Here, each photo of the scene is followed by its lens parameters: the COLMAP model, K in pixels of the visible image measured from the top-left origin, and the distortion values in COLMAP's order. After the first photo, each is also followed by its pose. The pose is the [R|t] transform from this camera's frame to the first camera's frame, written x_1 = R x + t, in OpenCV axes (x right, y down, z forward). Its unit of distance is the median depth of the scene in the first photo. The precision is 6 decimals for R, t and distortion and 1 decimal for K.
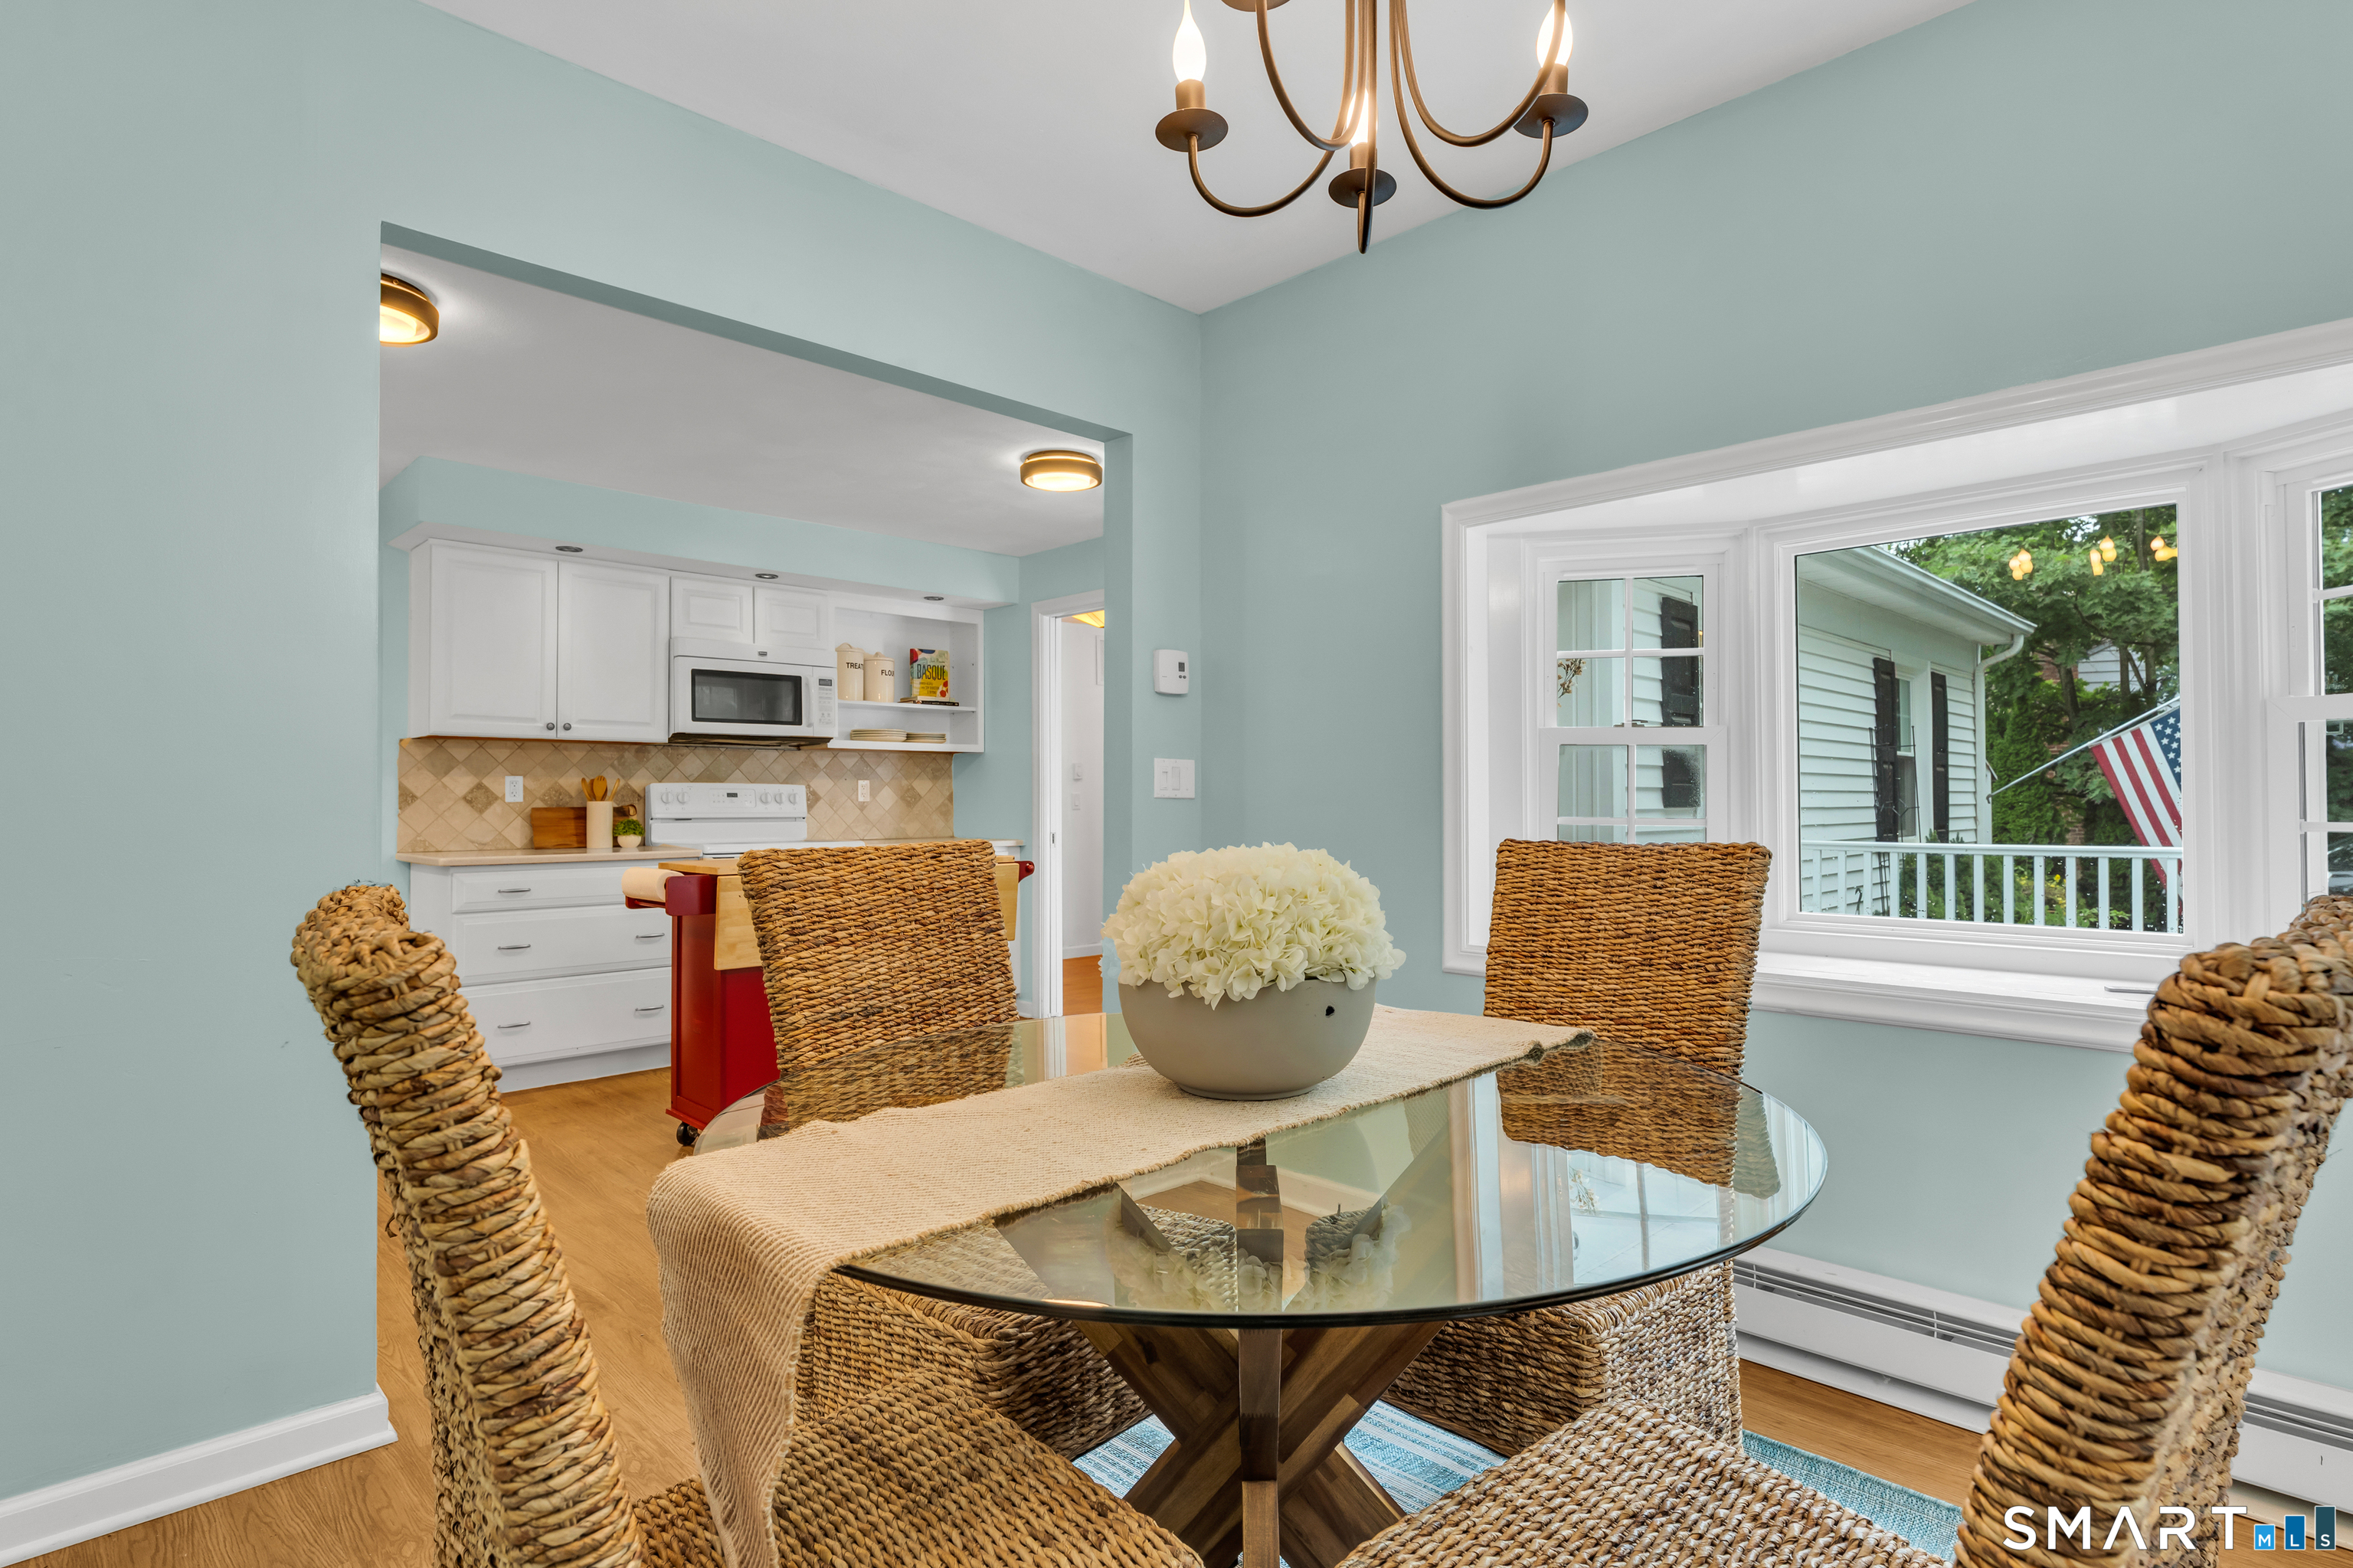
lens RADIAL K [[1189.0, 0, 1176.5], [0, 1189.0, 784.0], [0, 0, 1]] dist [0.002244, 0.000397]
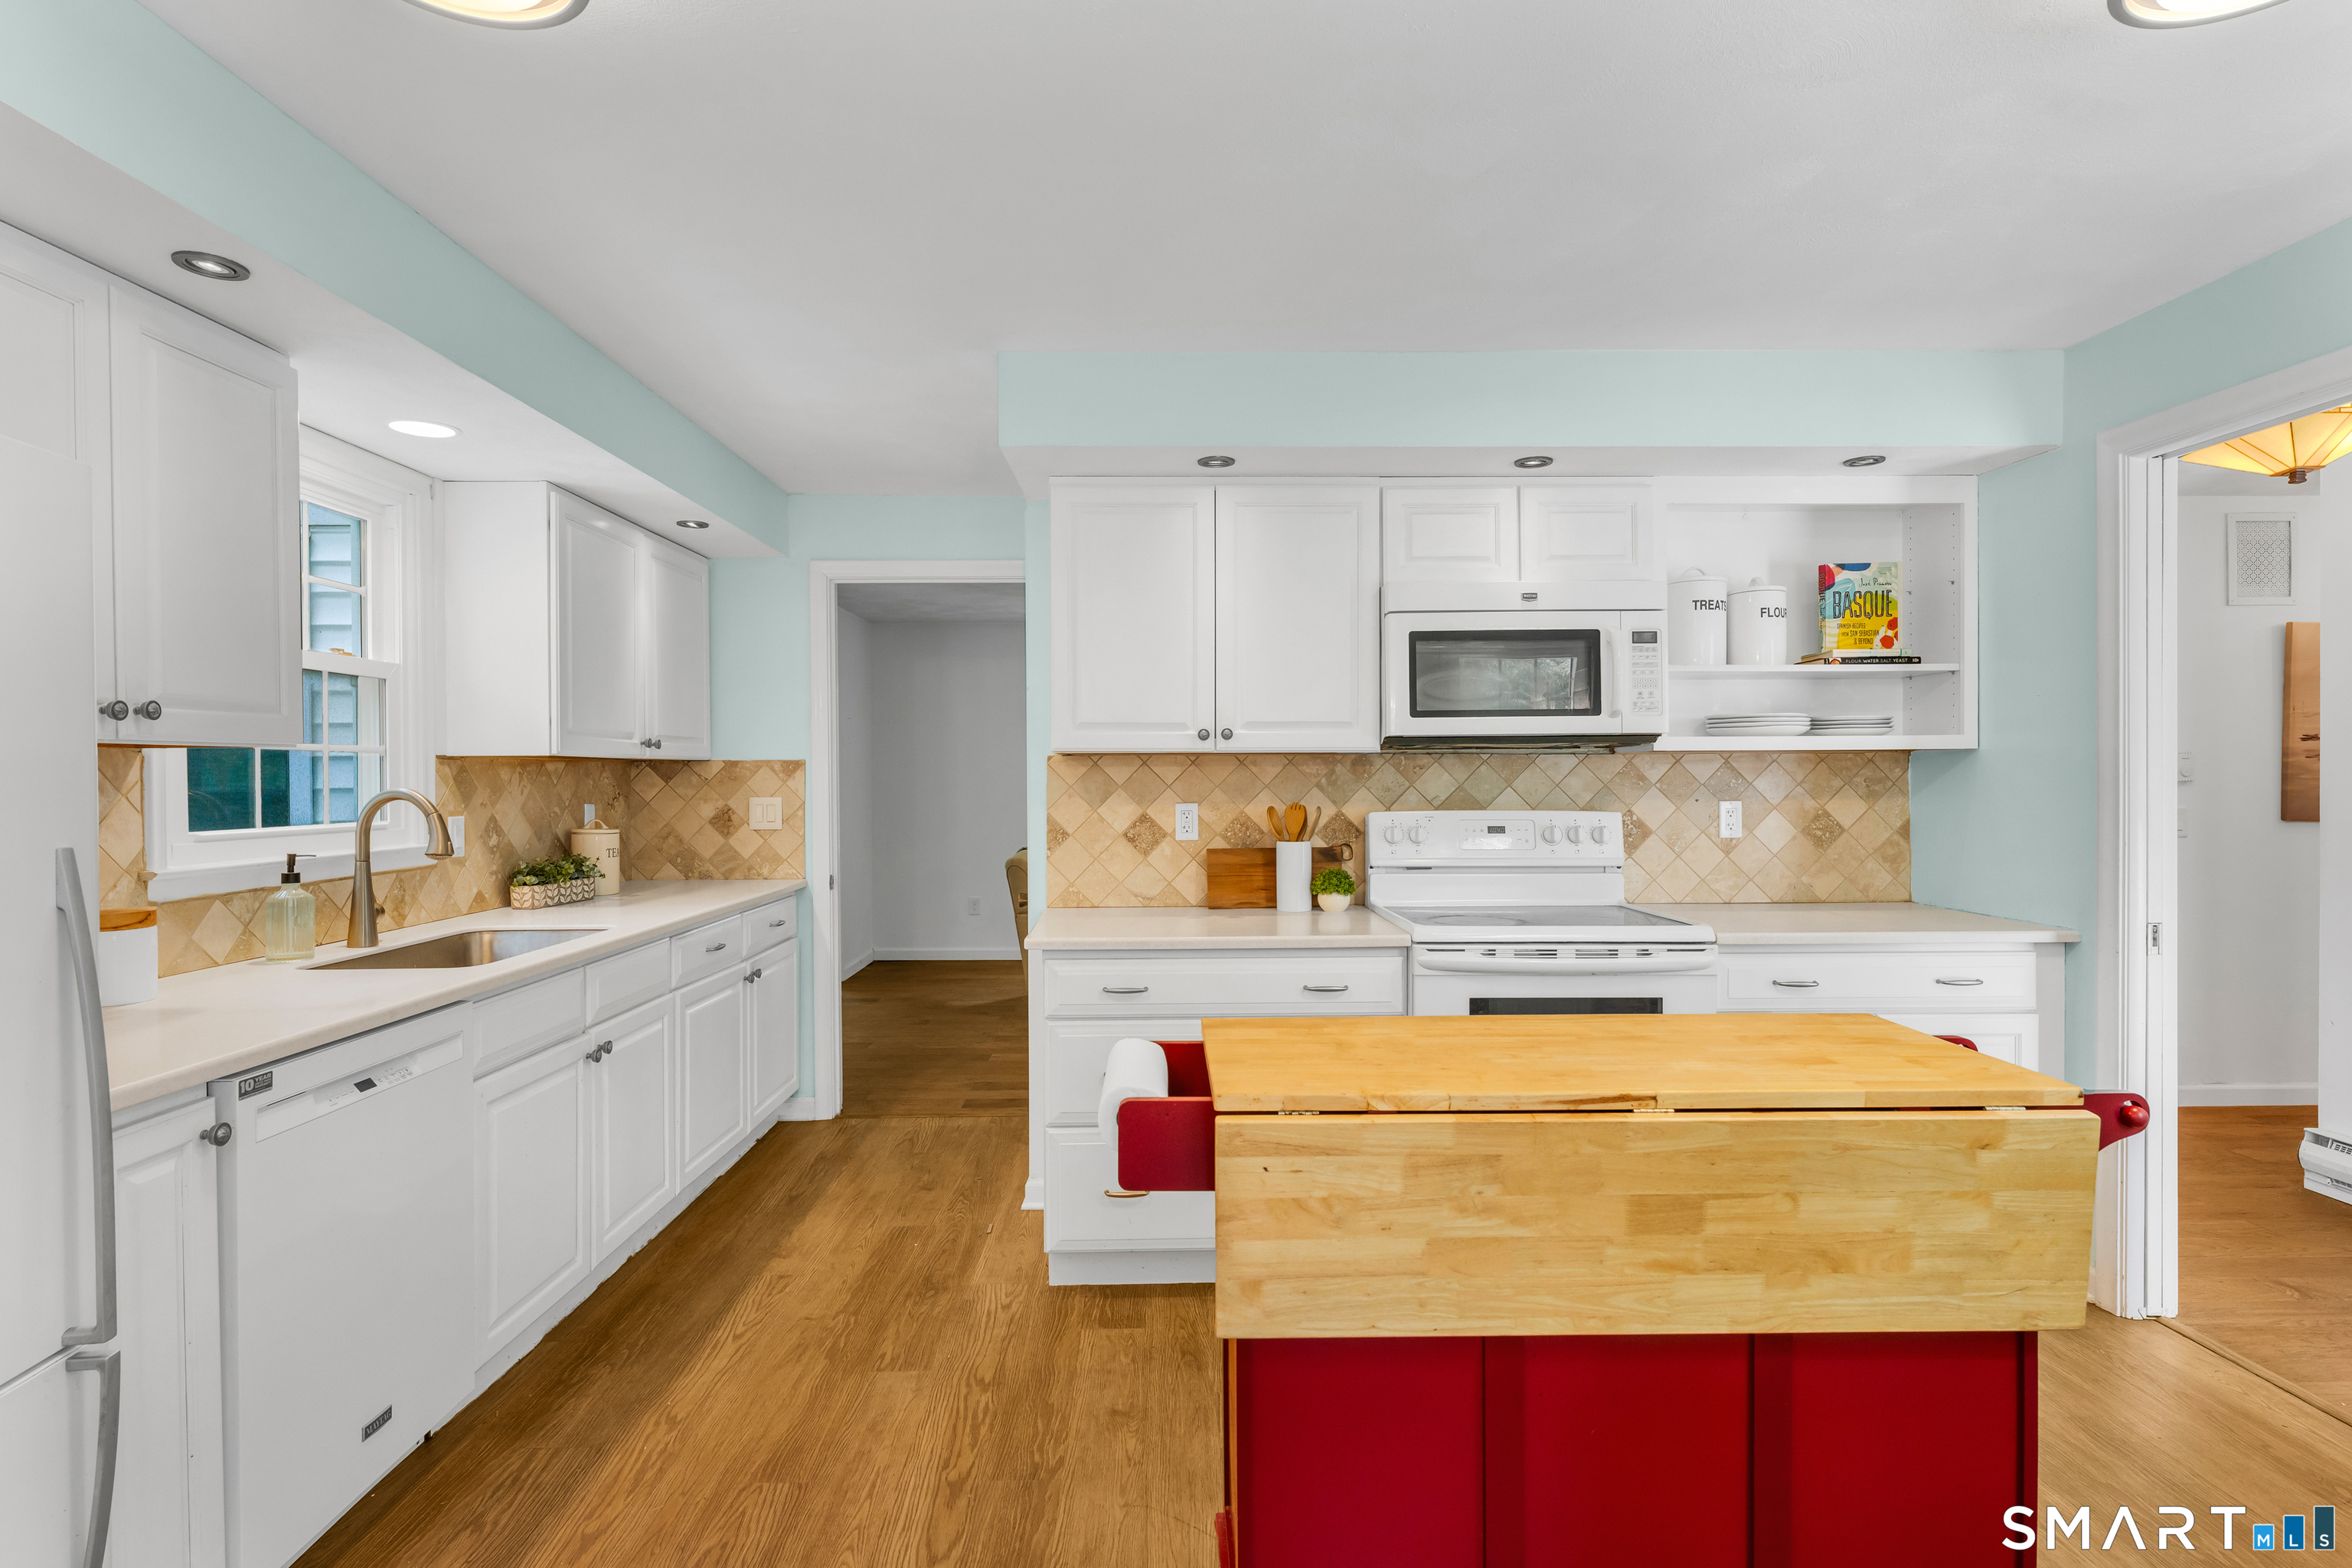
lens RADIAL K [[1188.4, 0, 1176.0], [0, 1188.4, 784.0], [0, 0, 1]] dist [0.002244, 0.000397]
pose [[0.729091, 0.006568, -0.684385, -0.072272], [0.011417, 0.999698, 0.021757, -0.031584], [0.684322, -0.023677, 0.728796, 0.449725]]
